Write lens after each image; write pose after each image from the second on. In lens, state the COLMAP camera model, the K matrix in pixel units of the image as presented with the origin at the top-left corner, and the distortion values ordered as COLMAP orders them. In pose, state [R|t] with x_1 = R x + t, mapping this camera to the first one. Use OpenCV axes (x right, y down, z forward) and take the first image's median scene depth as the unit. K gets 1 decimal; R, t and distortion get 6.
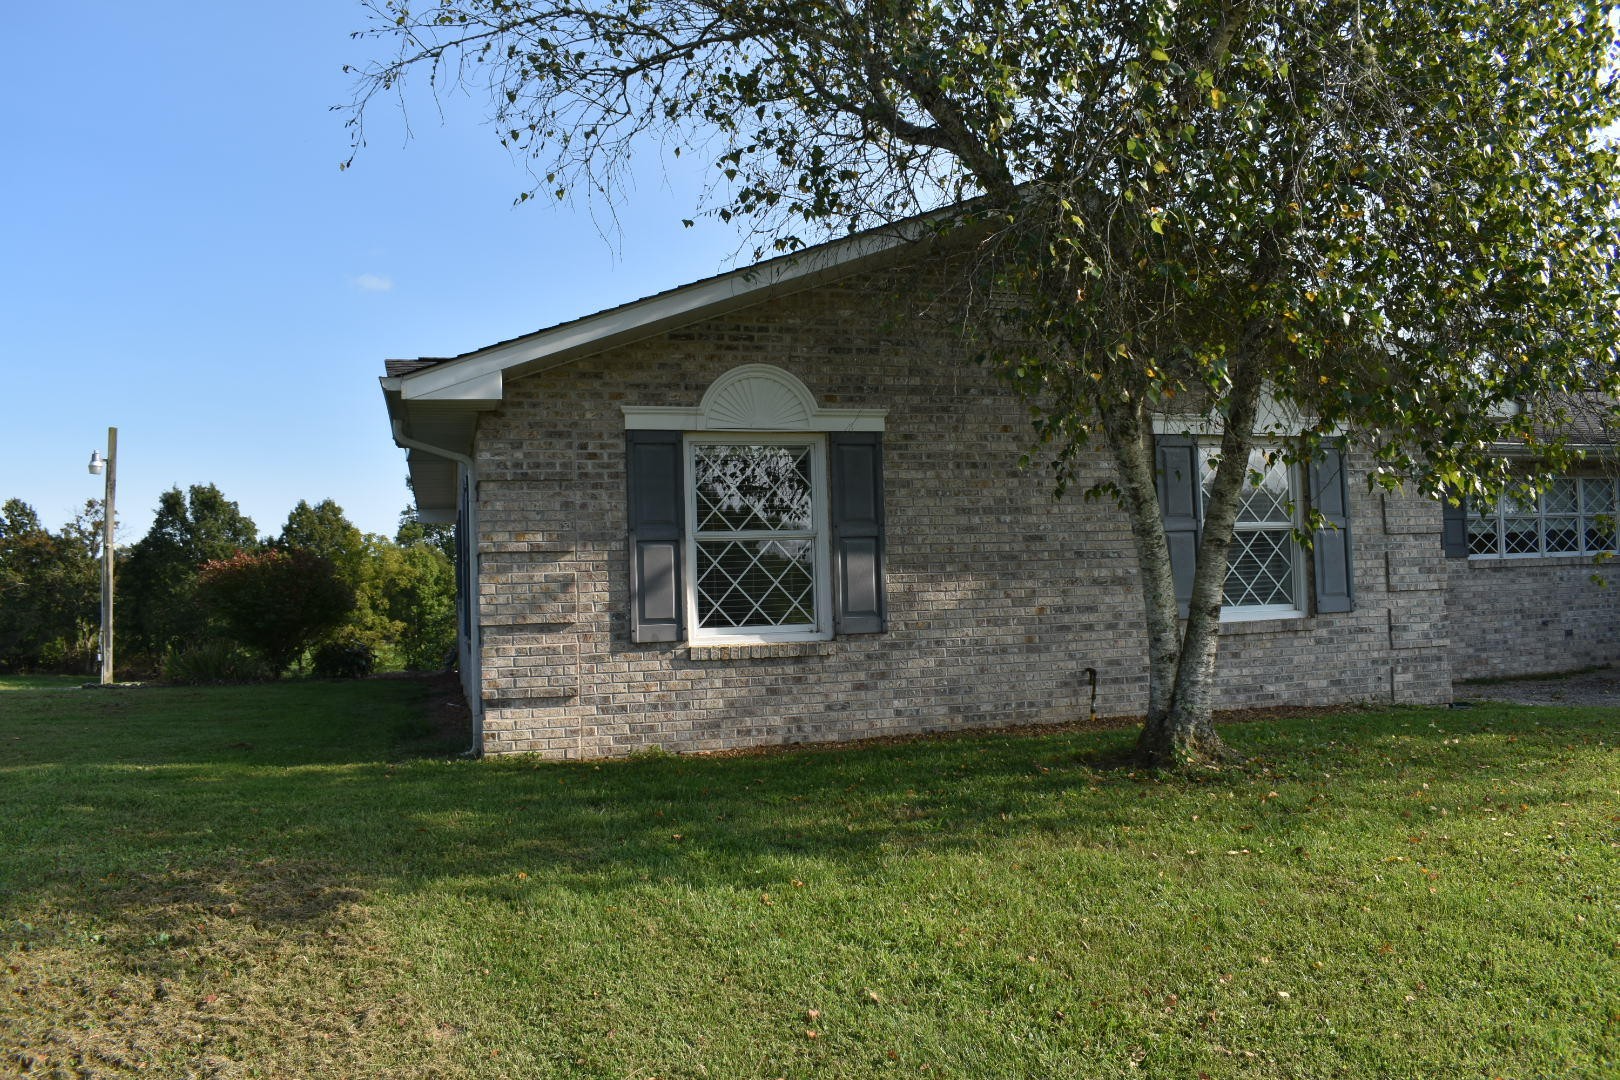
lens RADIAL K [[1255.6, 0, 799.0], [0, 1255.6, 534.1], [0, 0, 1]] dist [-0.100459, 0.019033]
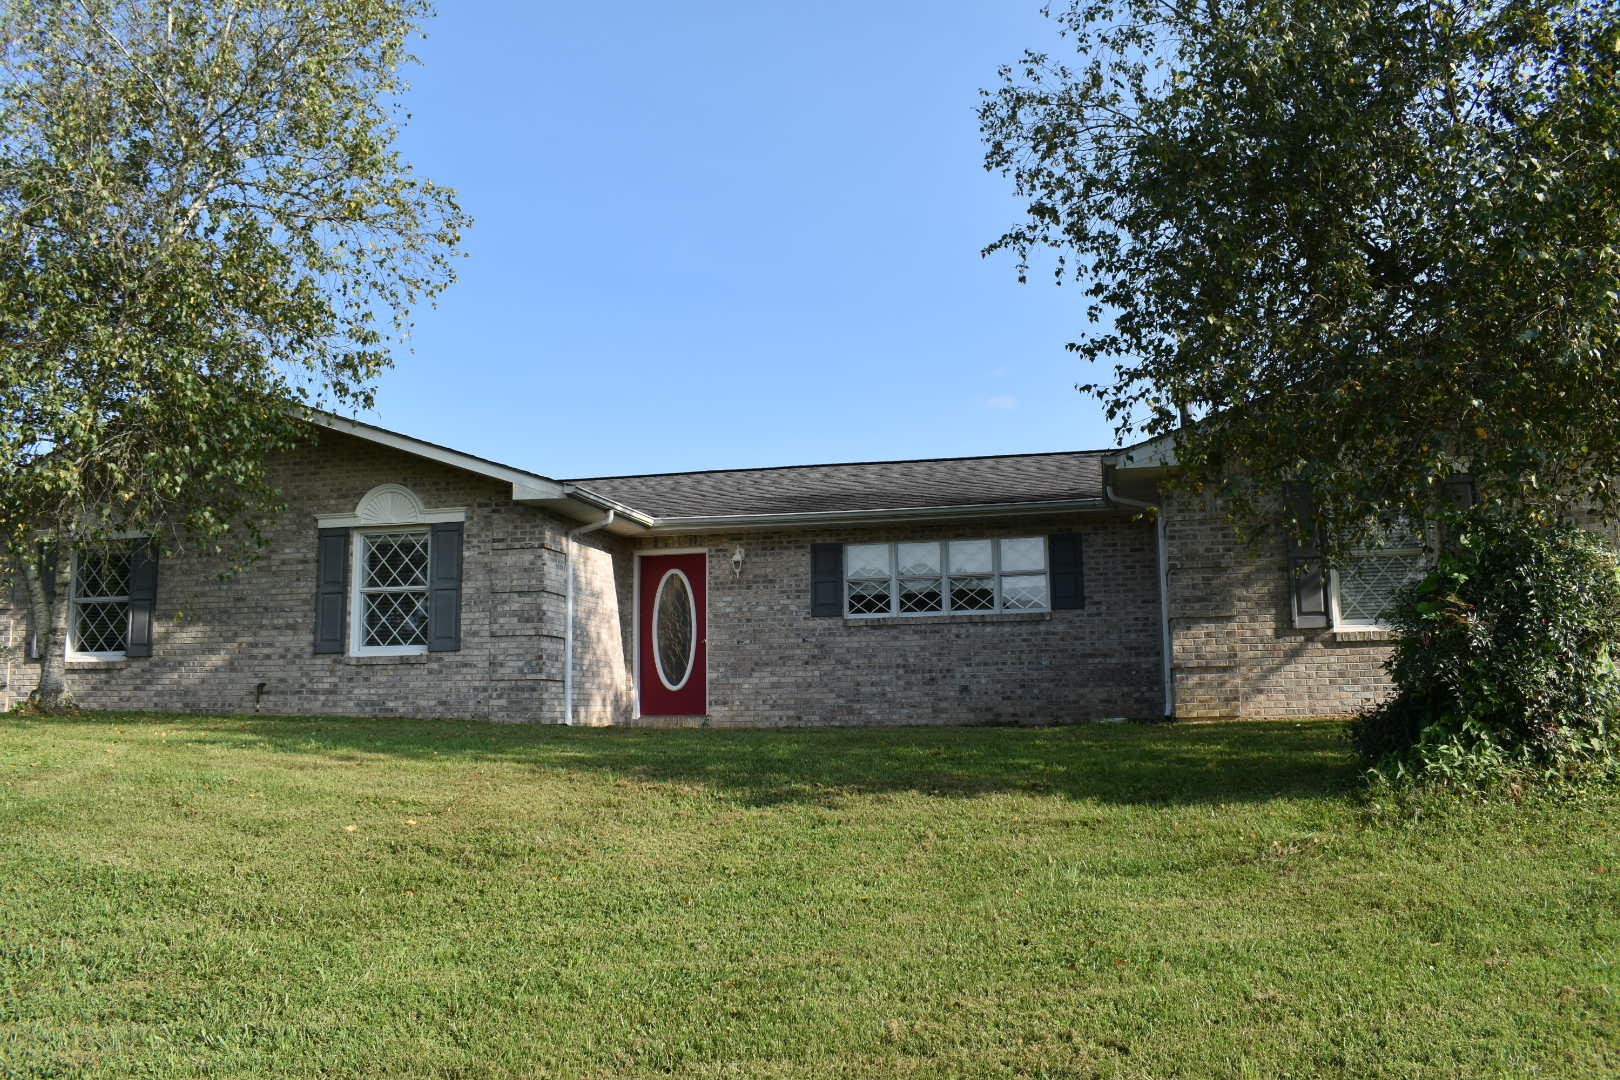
lens RADIAL K [[1255.6, 0, 799.4], [0, 1255.6, 549.0], [0, 0, 1]] dist [-0.100459, 0.019033]
pose [[0.873250, -0.042128, -0.485448, 1.446398], [0.009151, 0.997498, -0.070103, 0.051061], [0.487187, 0.056775, 0.871450, -0.009229]]
